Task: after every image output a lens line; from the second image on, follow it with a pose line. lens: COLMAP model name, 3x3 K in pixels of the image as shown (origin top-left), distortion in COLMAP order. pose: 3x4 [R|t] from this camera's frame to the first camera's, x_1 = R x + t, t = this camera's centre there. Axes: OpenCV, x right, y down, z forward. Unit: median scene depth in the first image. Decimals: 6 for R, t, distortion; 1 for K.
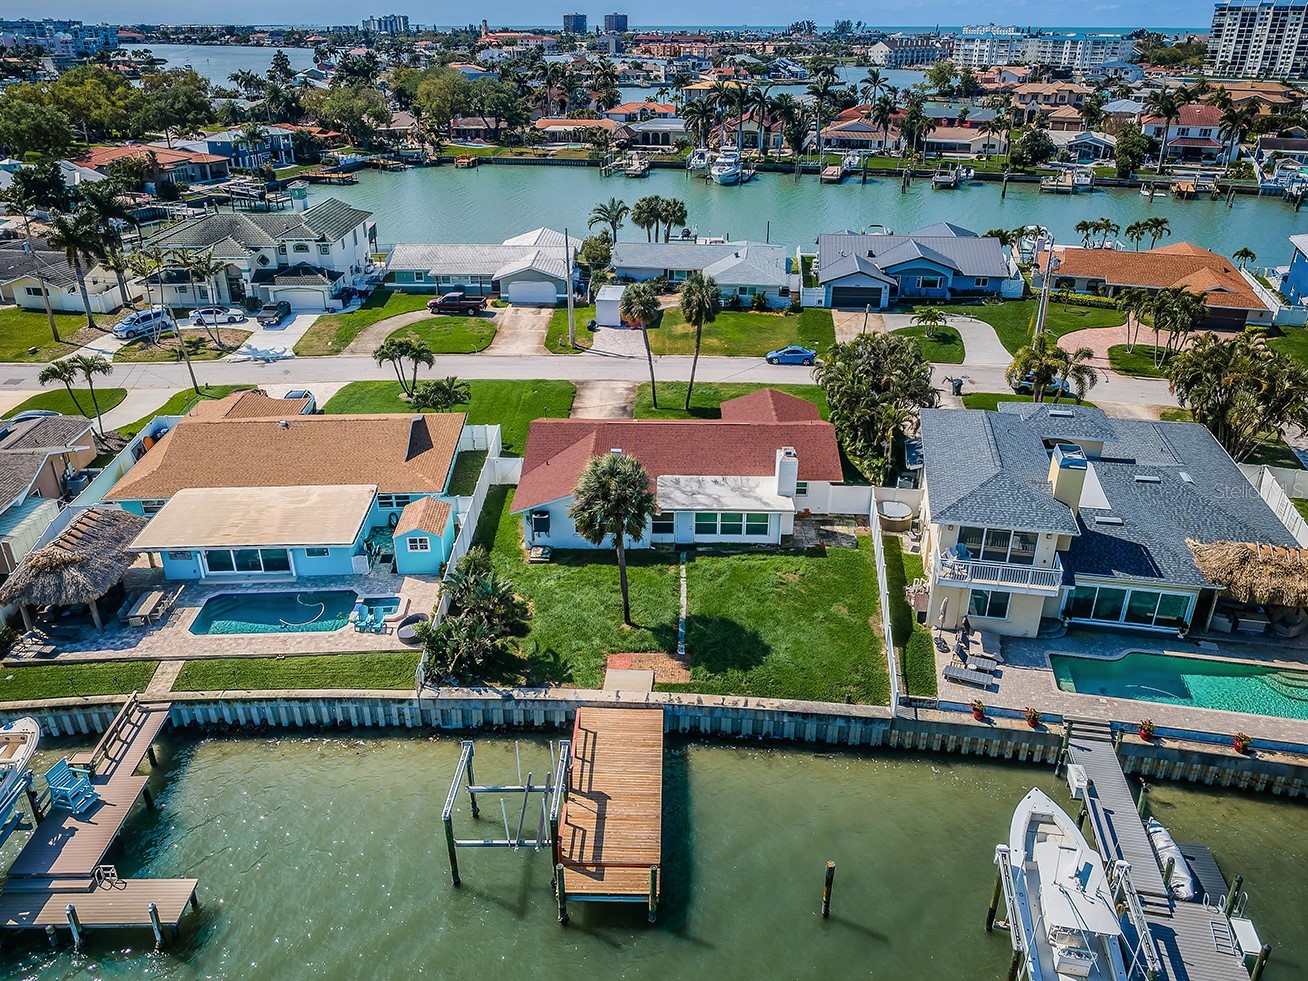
lens RADIAL K [[973.3, 0, 644.6], [0, 973.3, 490.6], [0, 0, 1]] dist [-0.006494, -0.001656]
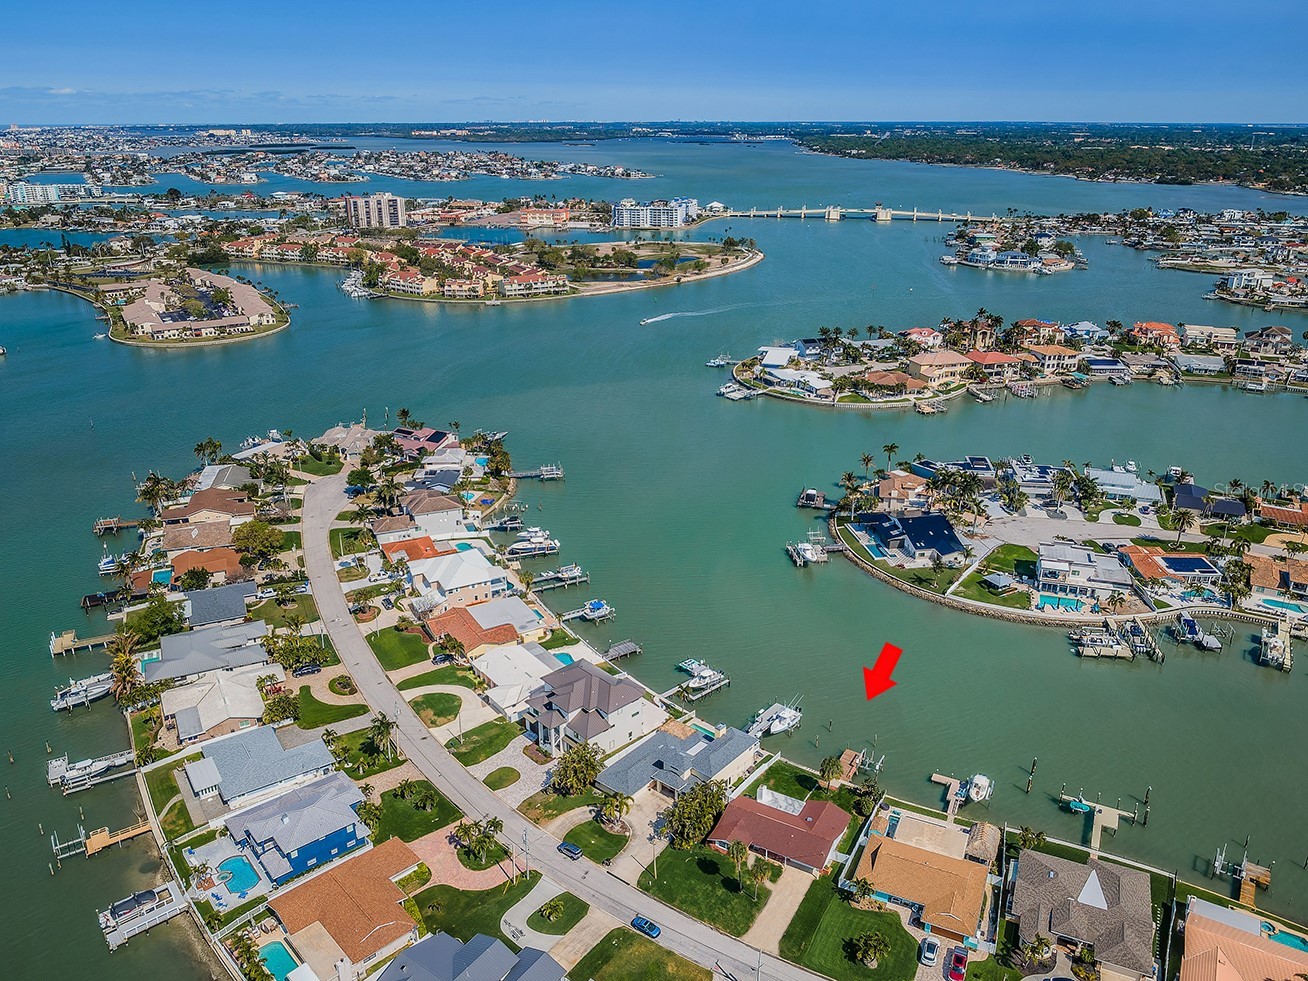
lens RADIAL K [[973.3, 0, 644.6], [0, 973.3, 490.6], [0, 0, 1]] dist [-0.006494, -0.001656]
pose [[-0.875016, -0.165656, 0.454869, -0.862404], [0.219135, 0.702304, 0.677310, -3.211414], [-0.431657, 0.692335, -0.578226, 2.563751]]
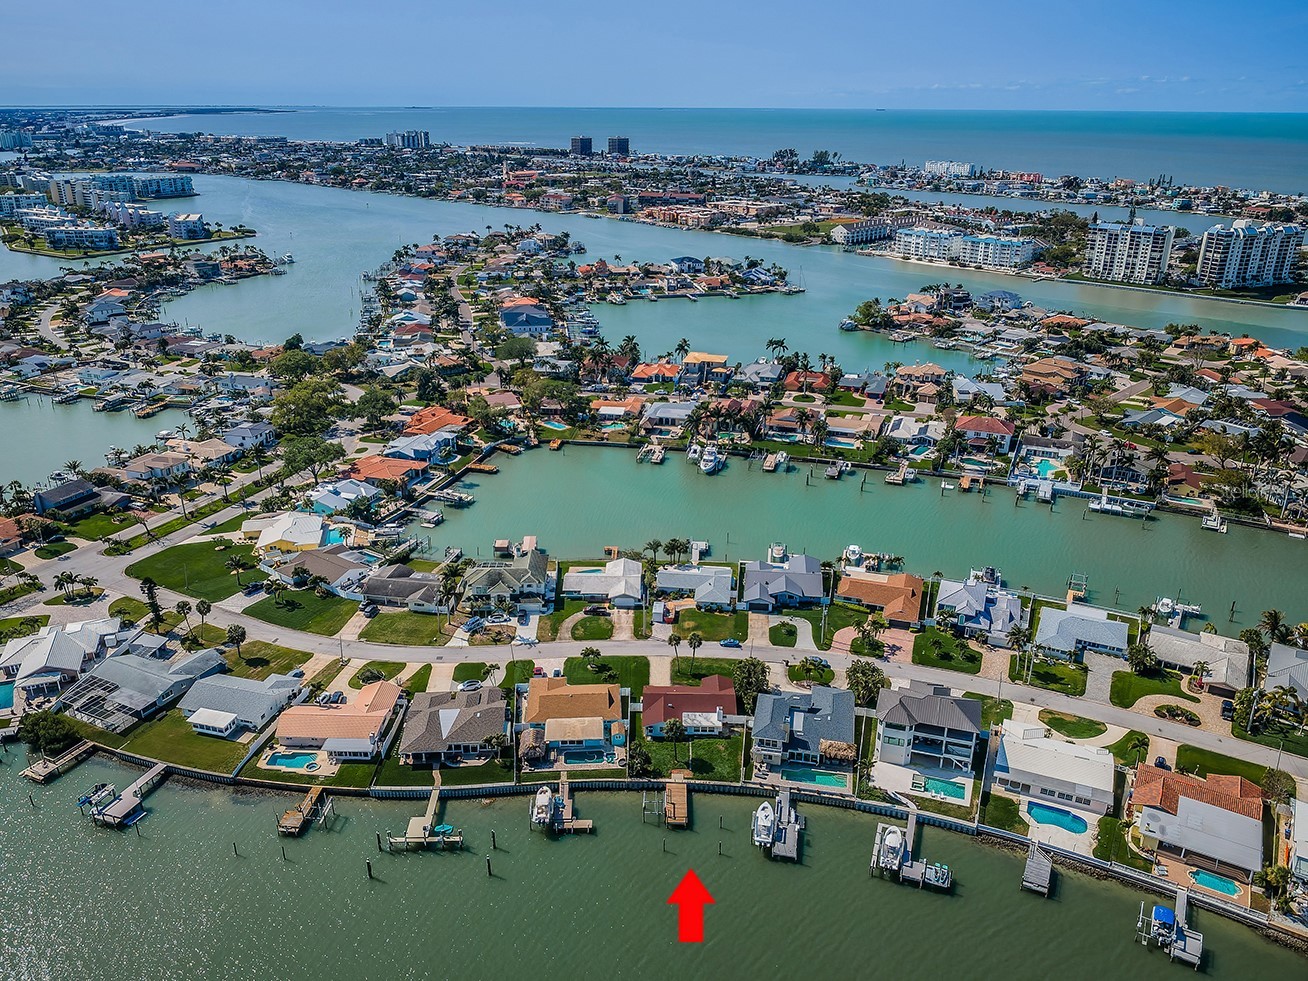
lens RADIAL K [[945.5, 0, 654.0], [0, 945.5, 490.5], [0, 0, 1]] dist [0.060572, -0.170258]
pose [[0.999880, 0.004079, 0.014974, -0.163992], [-0.003061, 0.997723, -0.067372, -0.663155], [-0.015215, 0.067318, 0.997616, -2.761658]]
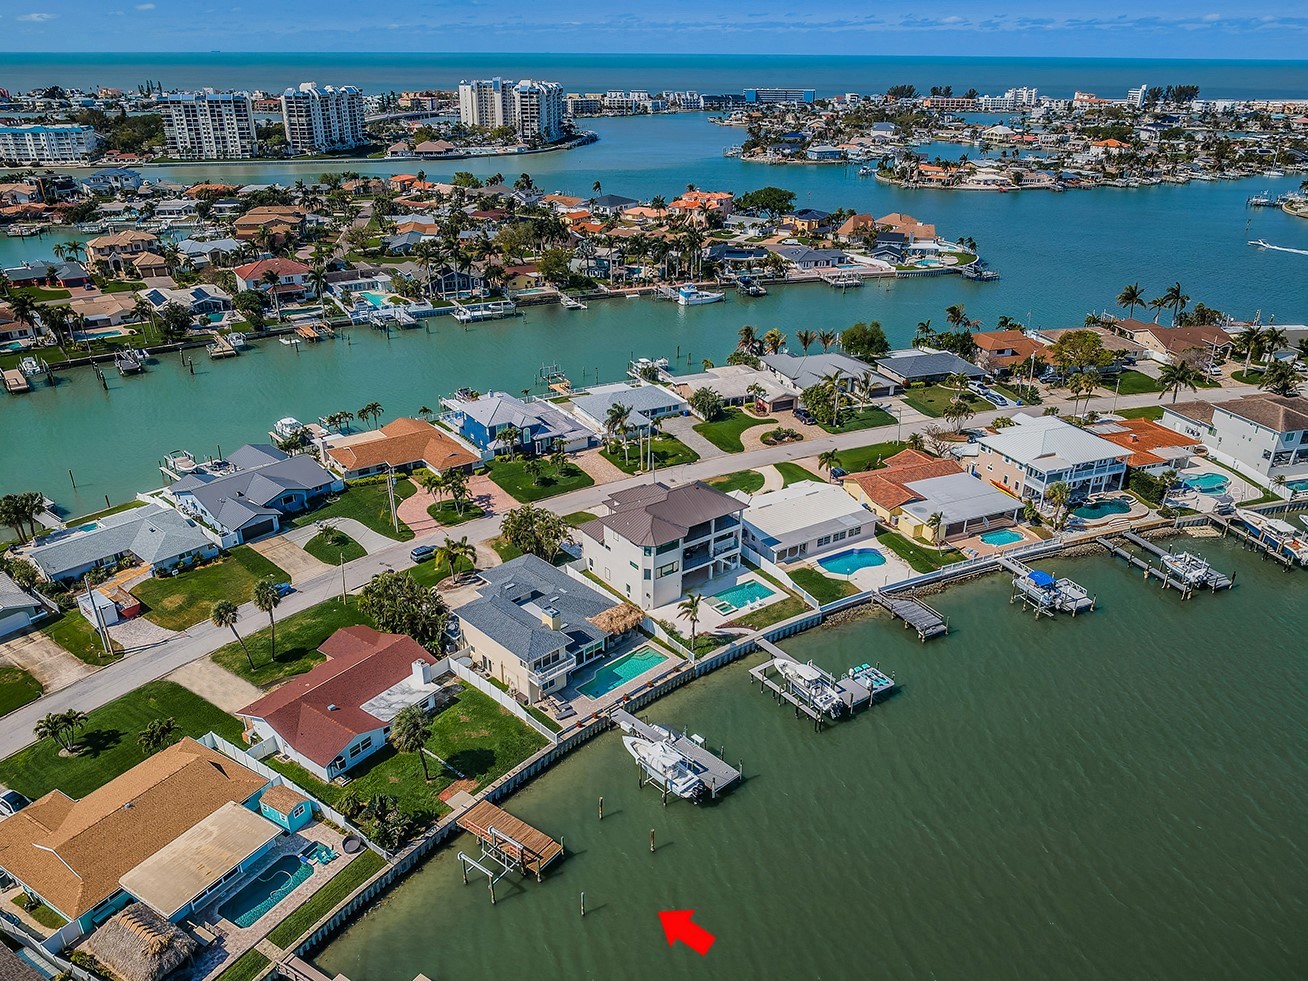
lens RADIAL K [[973.3, 0, 644.6], [0, 973.3, 490.6], [0, 0, 1]] dist [-0.006494, -0.001656]
pose [[0.566291, -0.333532, 0.753705, -1.036895], [0.350951, 0.924997, 0.145649, -0.527371], [-0.745753, 0.182034, 0.640871, -0.685484]]
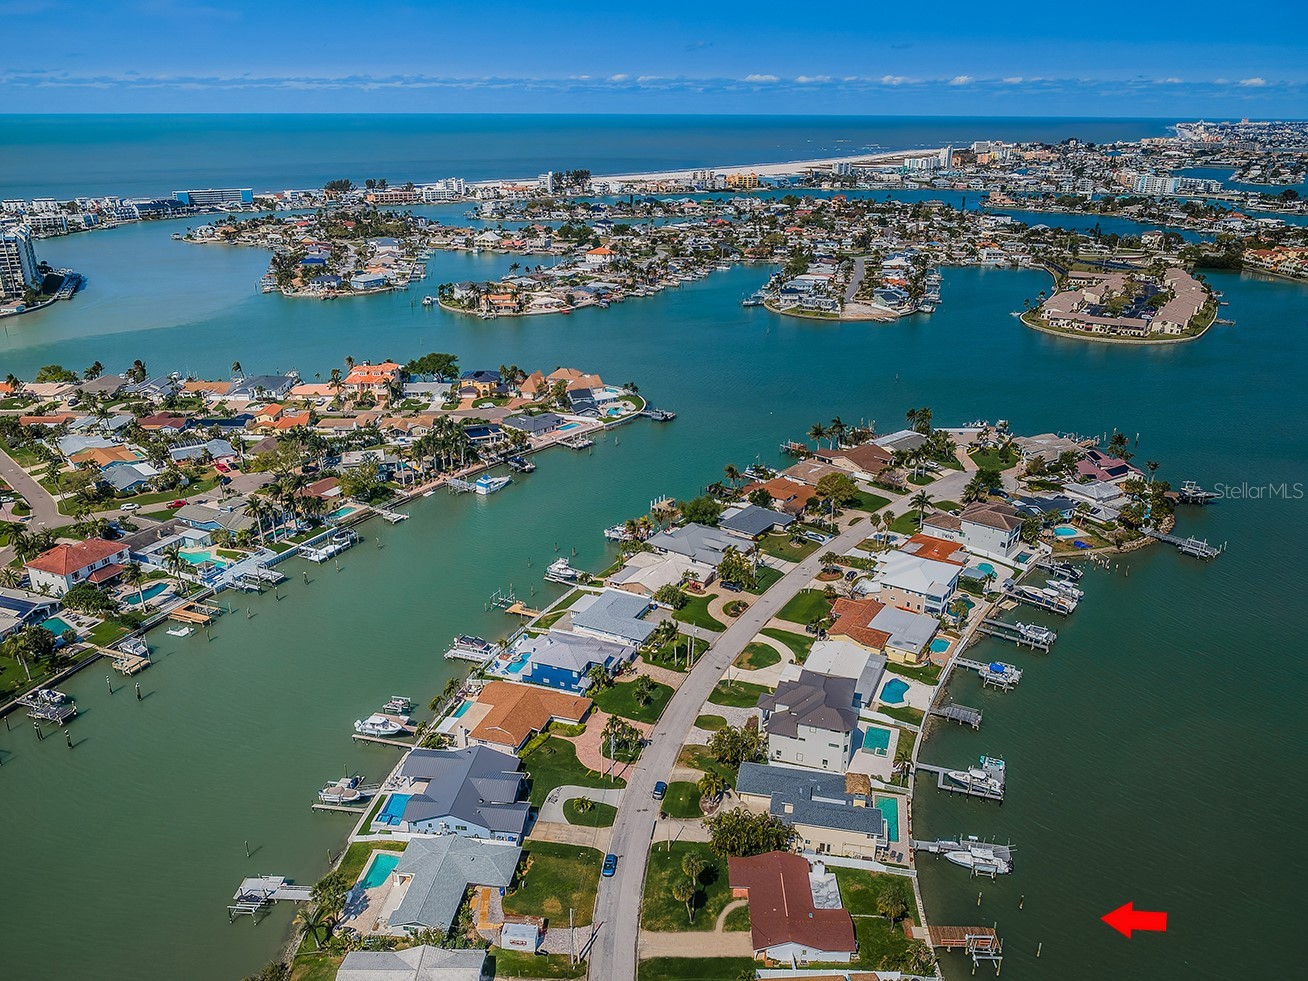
lens RADIAL K [[963.4, 0, 655.7], [0, 963.4, 535.2], [0, 0, 1]] dist [0.071569, -0.132238]
pose [[-0.004446, -0.394496, 0.918887, -2.258011], [0.433300, 0.827393, 0.357312, -2.235673], [-0.901239, 0.399742, 0.167256, 0.646730]]
